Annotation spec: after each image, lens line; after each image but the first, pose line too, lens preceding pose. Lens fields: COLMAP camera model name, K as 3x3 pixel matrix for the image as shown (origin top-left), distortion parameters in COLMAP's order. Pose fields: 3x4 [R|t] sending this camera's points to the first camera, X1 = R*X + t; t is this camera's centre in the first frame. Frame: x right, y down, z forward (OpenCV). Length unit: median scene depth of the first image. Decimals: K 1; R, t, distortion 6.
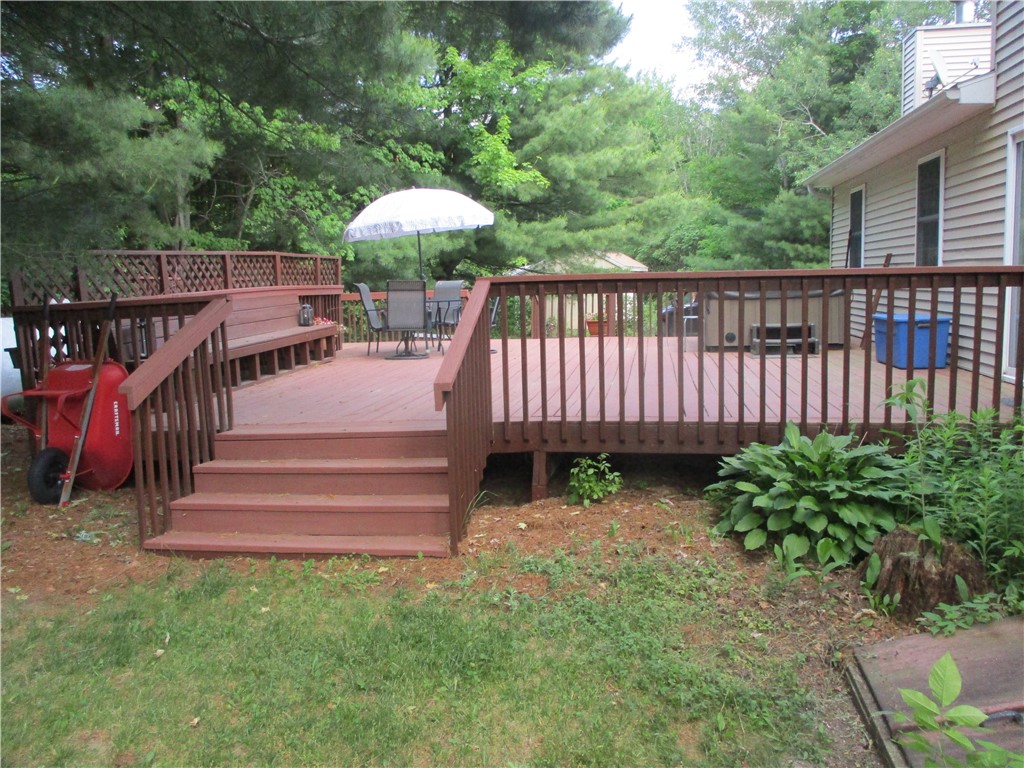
lens RADIAL K [[842.5, 0, 512.0], [0, 842.5, 384.0], [0, 0, 1]] dist [-0.027913, 0.000284]
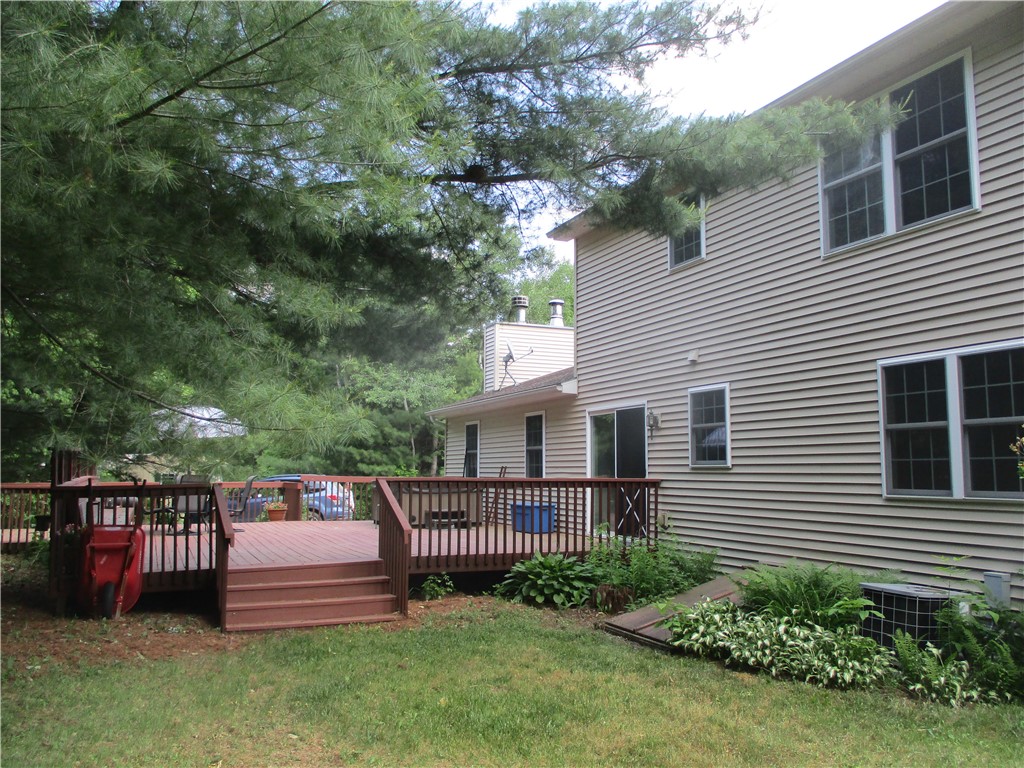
lens RADIAL K [[842.5, 0, 512.0], [0, 842.5, 384.0], [0, 0, 1]] dist [-0.027913, 0.000284]
pose [[0.841940, 0.083955, 0.532999, -0.487000], [0.041847, 0.974685, -0.219630, 0.055919], [-0.537945, 0.207220, 0.817114, -0.434944]]
